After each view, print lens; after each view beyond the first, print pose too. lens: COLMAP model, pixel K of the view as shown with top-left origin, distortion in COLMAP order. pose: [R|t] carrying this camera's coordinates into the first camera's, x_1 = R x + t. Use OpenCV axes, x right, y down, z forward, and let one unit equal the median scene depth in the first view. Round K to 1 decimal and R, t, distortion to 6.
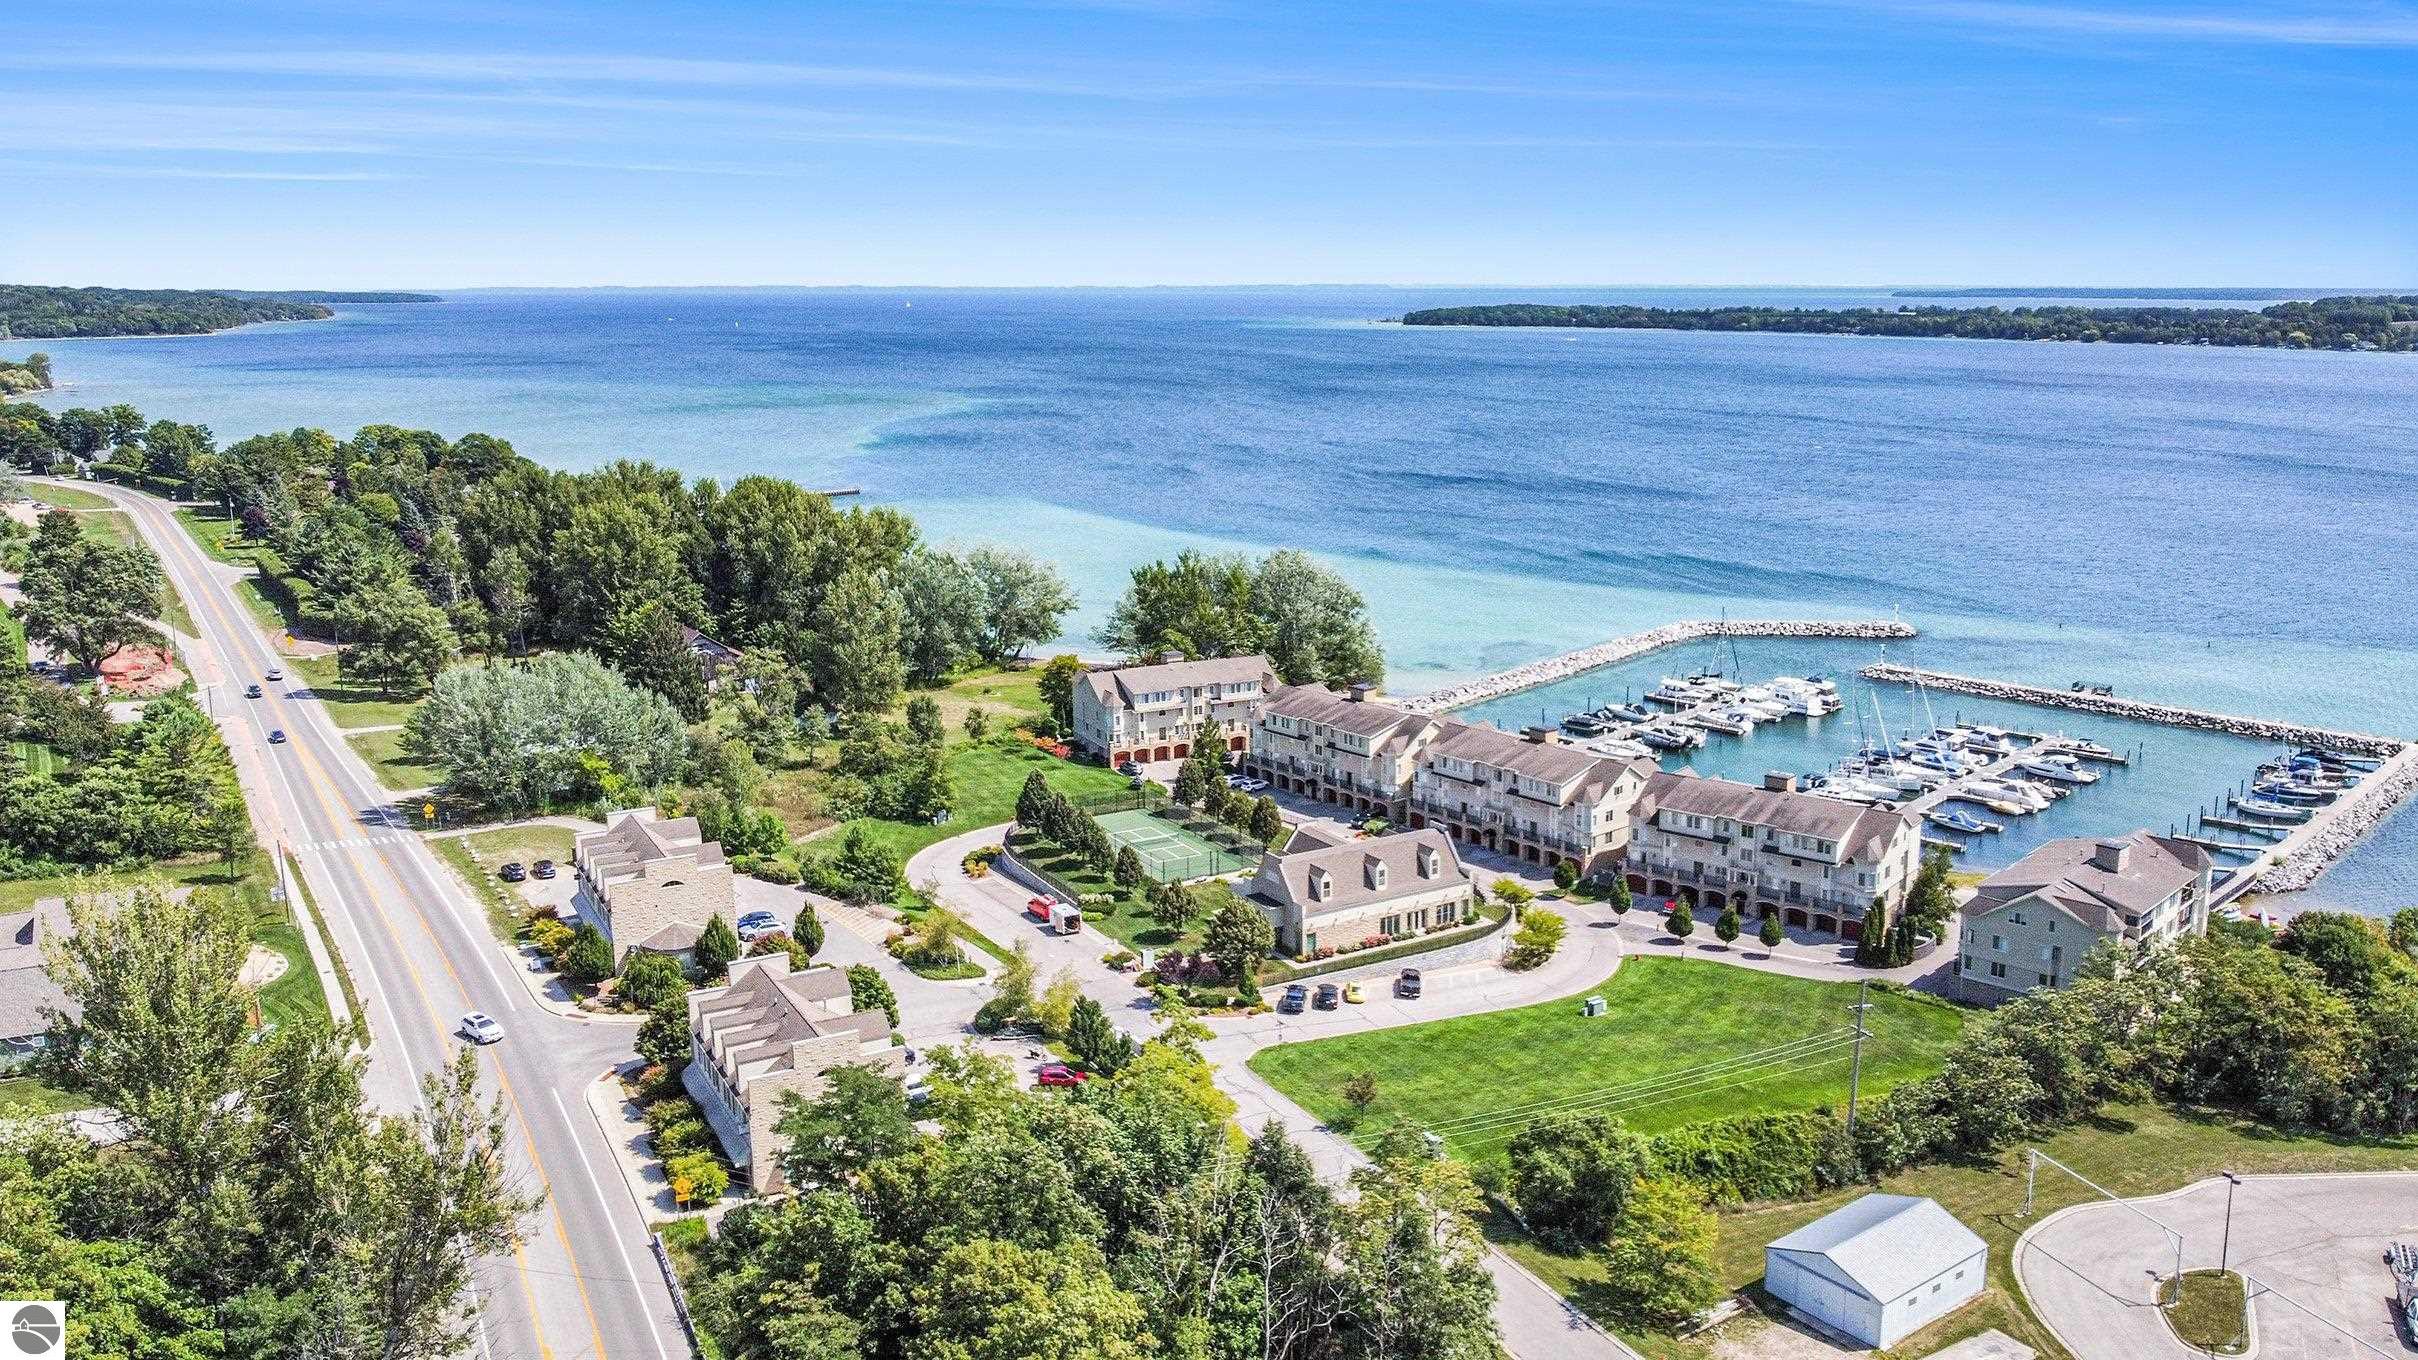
lens RADIAL K [[1826.7, 0, 1209.0], [0, 1826.7, 680.0], [0, 0, 1]] dist [-0.002853, -0.005628]
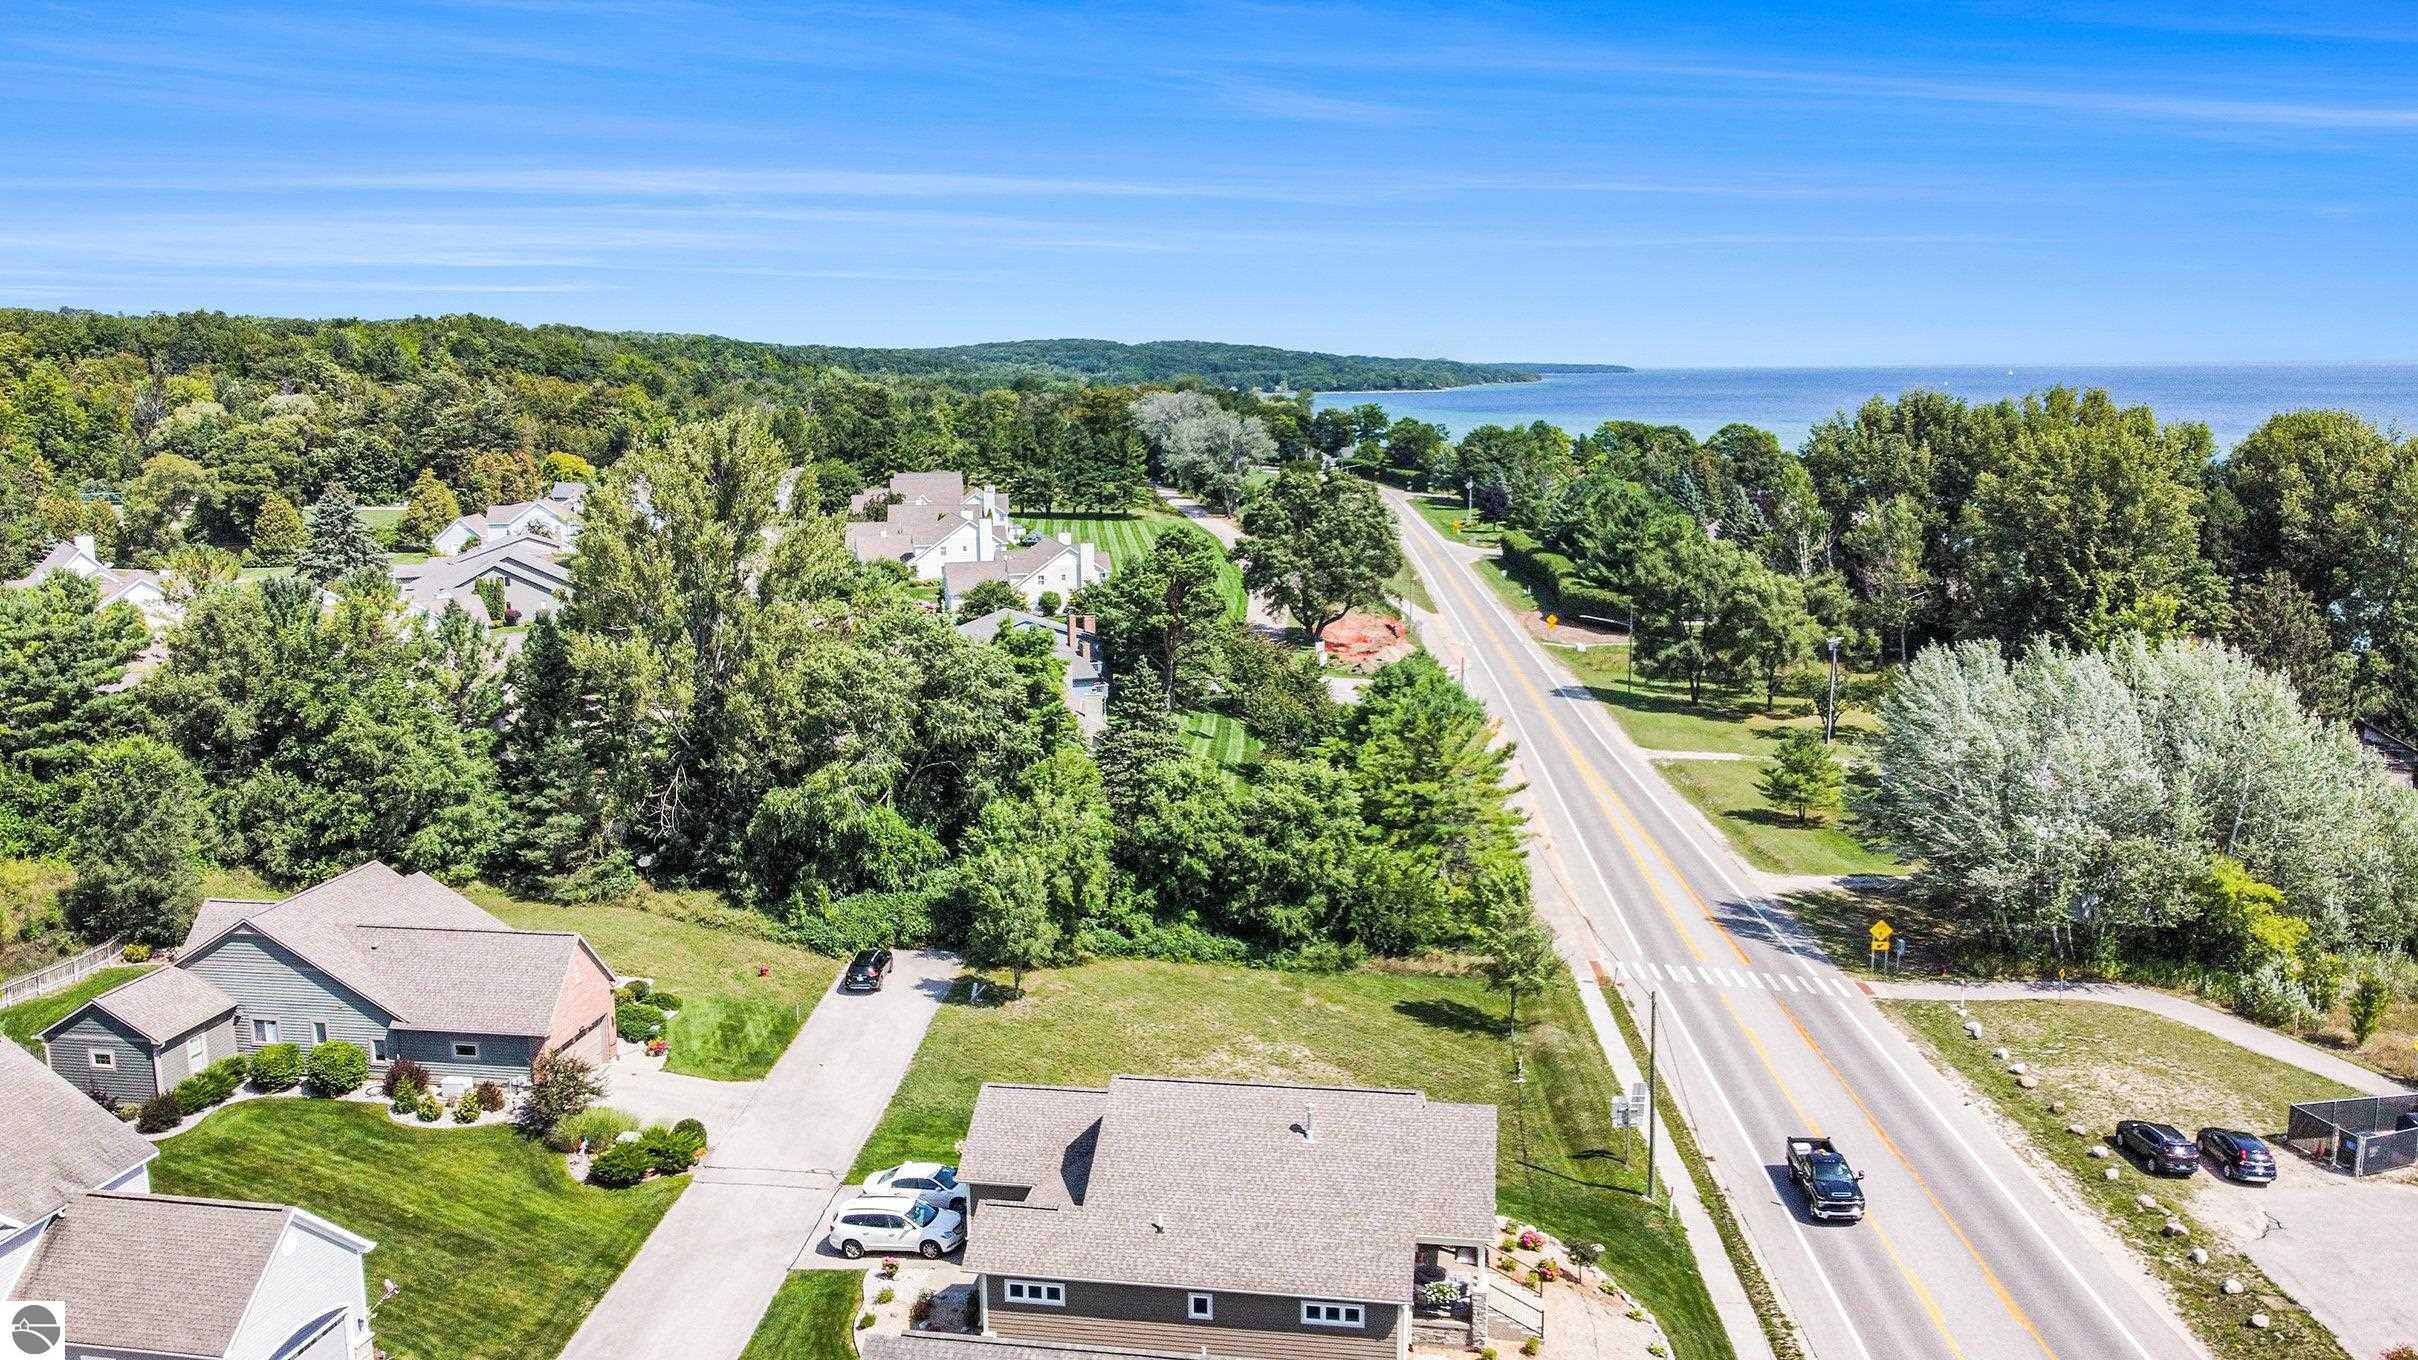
lens RADIAL K [[1826.7, 0, 1209.0], [0, 1826.7, 680.0], [0, 0, 1]] dist [-0.002853, -0.005628]
pose [[0.815785, 0.094422, -0.570596, -0.251474], [-0.115259, 0.993335, -0.000409, 0.021464], [0.566754, 0.066100, 0.821231, 0.417940]]
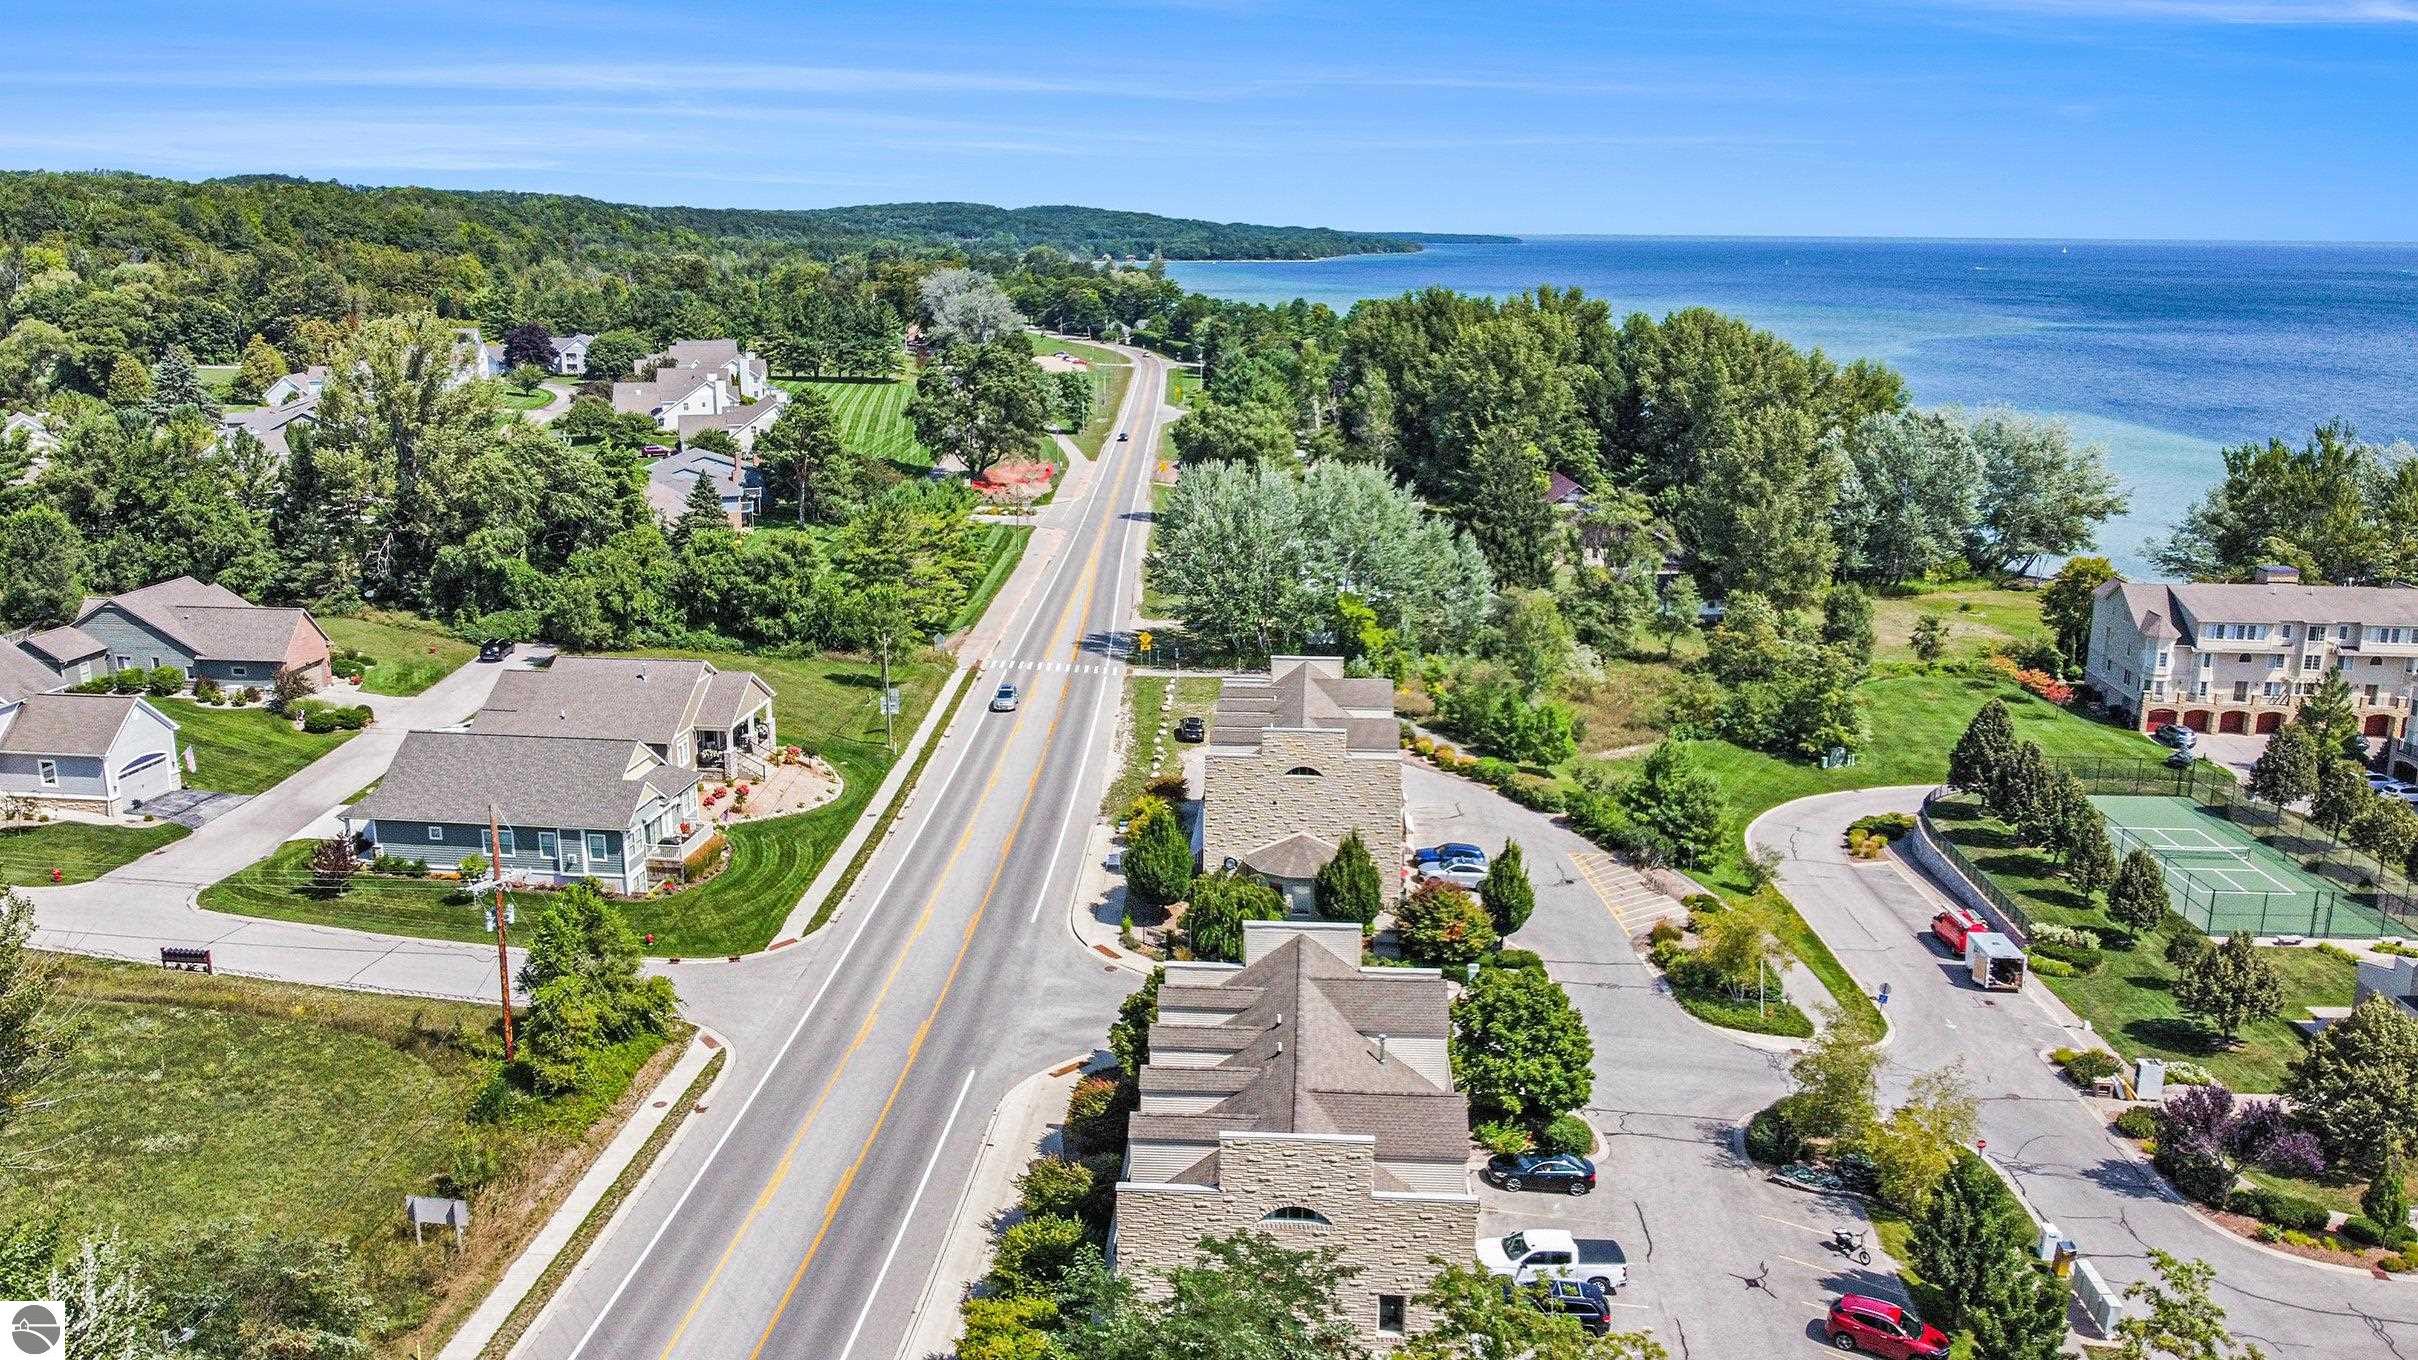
lens RADIAL K [[1810.6, 0, 1190.6], [0, 1810.6, 675.2], [0, 0, 1]] dist [-0.004687, 0.002951]
pose [[0.844313, 0.135355, -0.518474, -0.008975], [-0.120195, 0.990754, 0.062918, 0.029166], [0.522196, 0.009196, 0.852776, 0.293706]]
